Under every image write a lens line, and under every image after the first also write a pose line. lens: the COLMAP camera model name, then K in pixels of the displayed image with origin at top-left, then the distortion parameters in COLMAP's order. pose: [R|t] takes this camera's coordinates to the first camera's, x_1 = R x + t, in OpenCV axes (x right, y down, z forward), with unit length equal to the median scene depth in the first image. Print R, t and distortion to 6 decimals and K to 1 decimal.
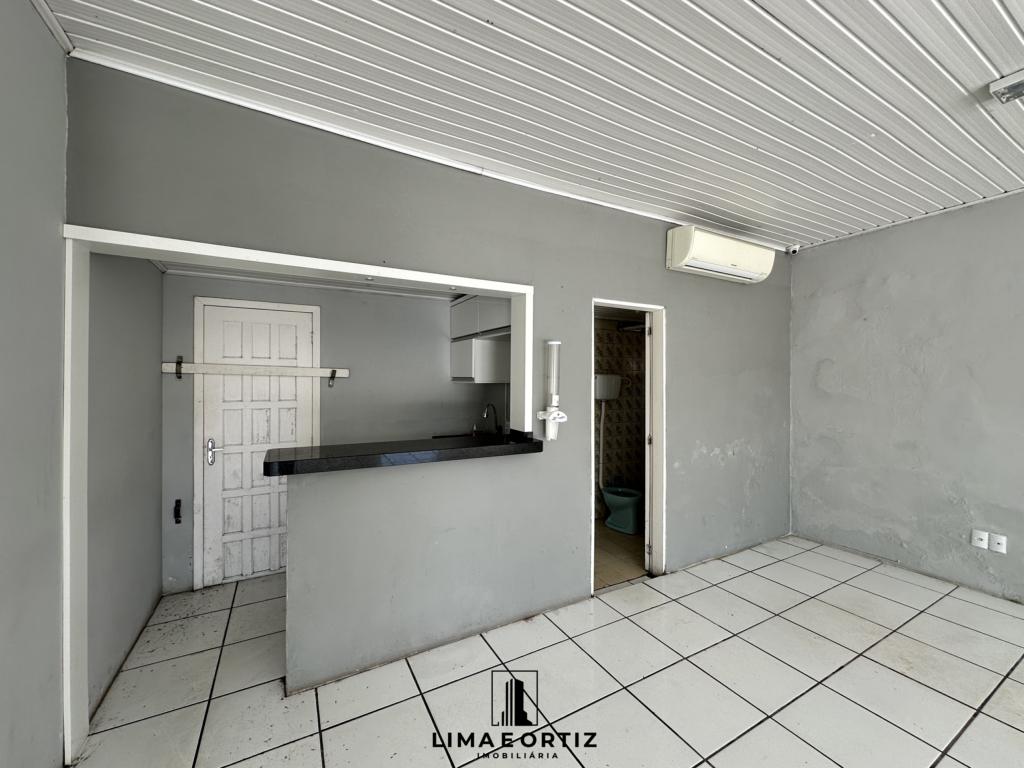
lens RADIAL K [[409.3, 0, 514.8], [0, 409.3, 384.0], [0, 0, 1]] dist [-0.005975, 0.001869]
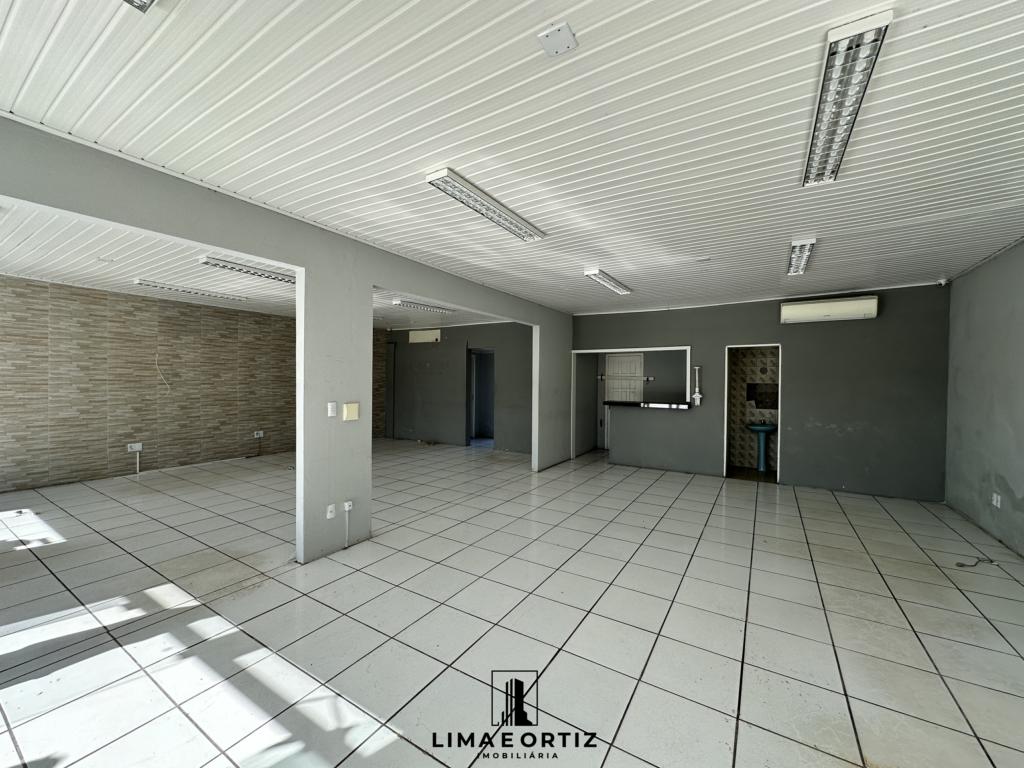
lens RADIAL K [[409.3, 0, 511.2], [0, 409.3, 382.3], [0, 0, 1]] dist [-0.005975, 0.001869]
pose [[0.480952, 0.007536, -0.876715, 1.523619], [-0.008087, 0.999959, 0.004158, -0.008340], [0.876710, 0.005090, 0.480993, -1.072500]]
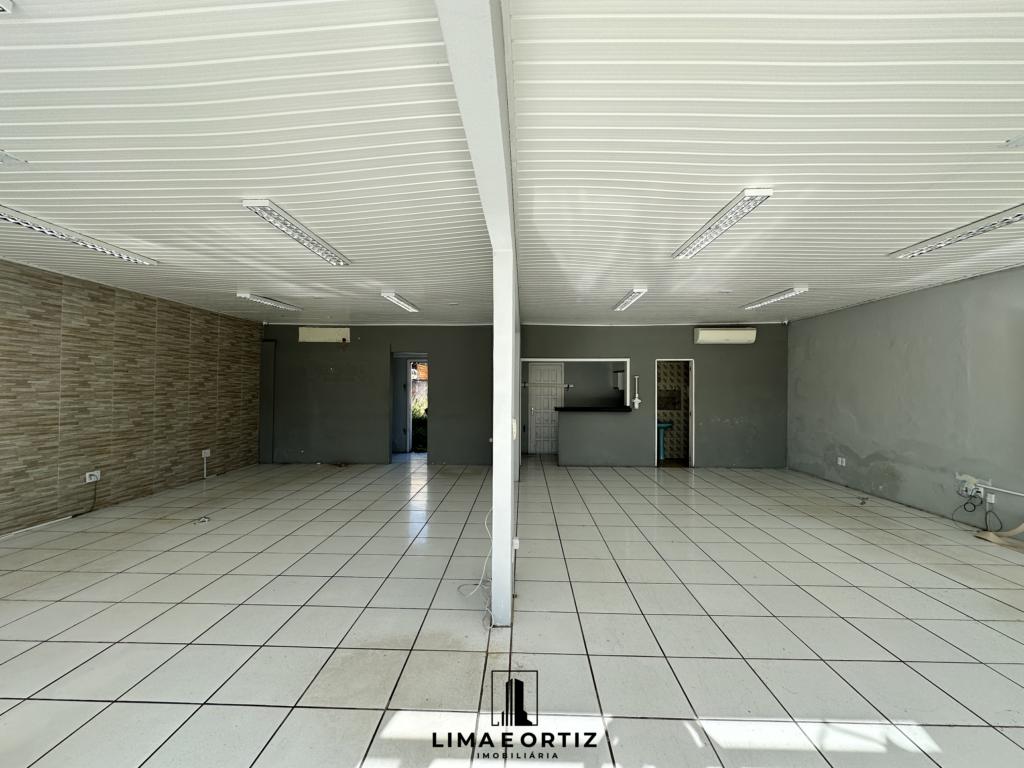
lens RADIAL K [[409.3, 0, 510.9], [0, 409.3, 383.2], [0, 0, 1]] dist [-0.005975, 0.001869]
pose [[0.858819, -0.003324, -0.512268, 0.728001], [-0.003101, 0.999927, -0.011687, -0.012138], [0.512269, 0.011625, 0.858746, -1.787984]]
